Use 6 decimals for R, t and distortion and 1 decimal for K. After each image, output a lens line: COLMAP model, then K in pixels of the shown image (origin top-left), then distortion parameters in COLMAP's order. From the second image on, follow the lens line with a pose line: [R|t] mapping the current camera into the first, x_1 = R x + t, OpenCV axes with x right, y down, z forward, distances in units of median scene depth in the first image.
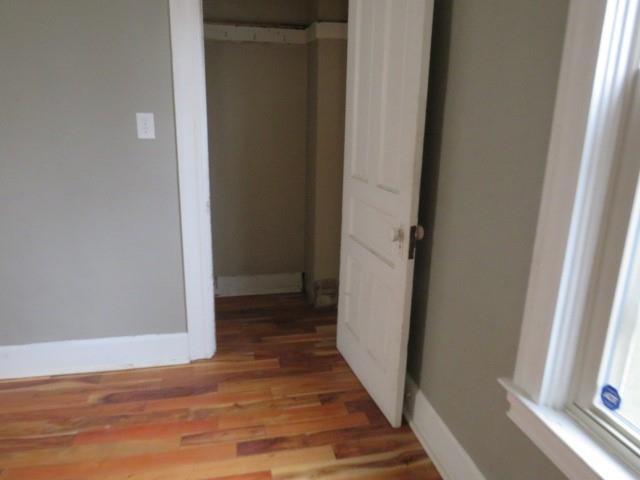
lens RADIAL K [[454.4, 0, 319.4], [0, 454.4, 238.8], [0, 0, 1]] dist [-0.024705, 0.005439]
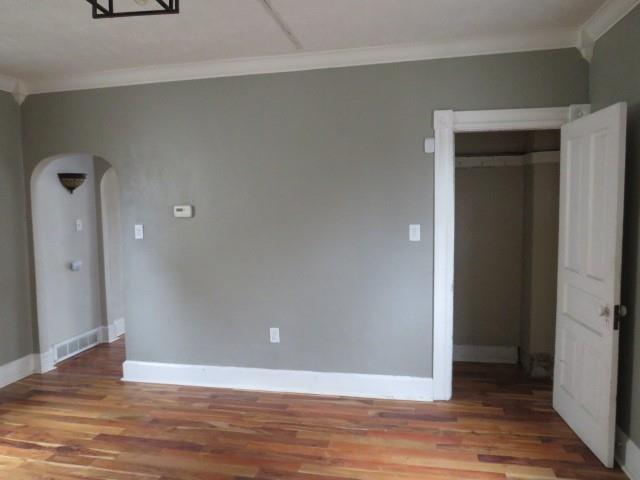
lens RADIAL K [[454.4, 0, 317.5], [0, 454.4, 239.5], [0, 0, 1]] dist [-0.024705, 0.005439]
pose [[0.912572, -0.003949, -0.408897, -0.052230], [-0.071492, 0.983011, -0.169051, 0.057595], [0.402618, 0.183504, 0.896786, -0.510257]]
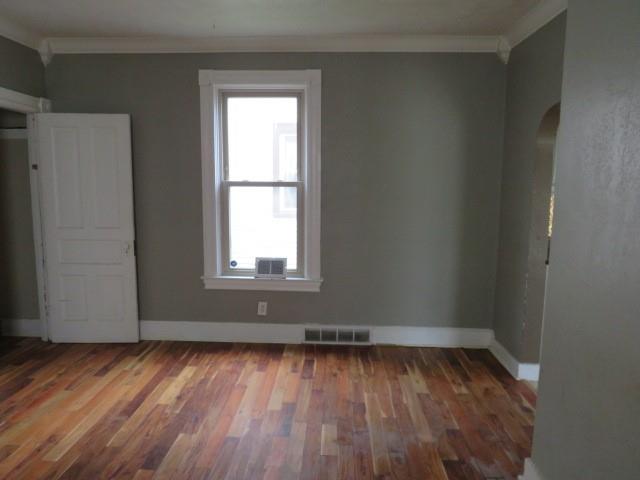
lens RADIAL K [[454.4, 0, 316.7], [0, 454.4, 237.2], [0, 0, 1]] dist [-0.024705, 0.005439]
pose [[0.245305, -0.133272, 0.960242, -1.378103], [0.250964, 0.965470, 0.069886, 0.021583], [-0.936399, 0.223843, 0.270281, -0.362125]]
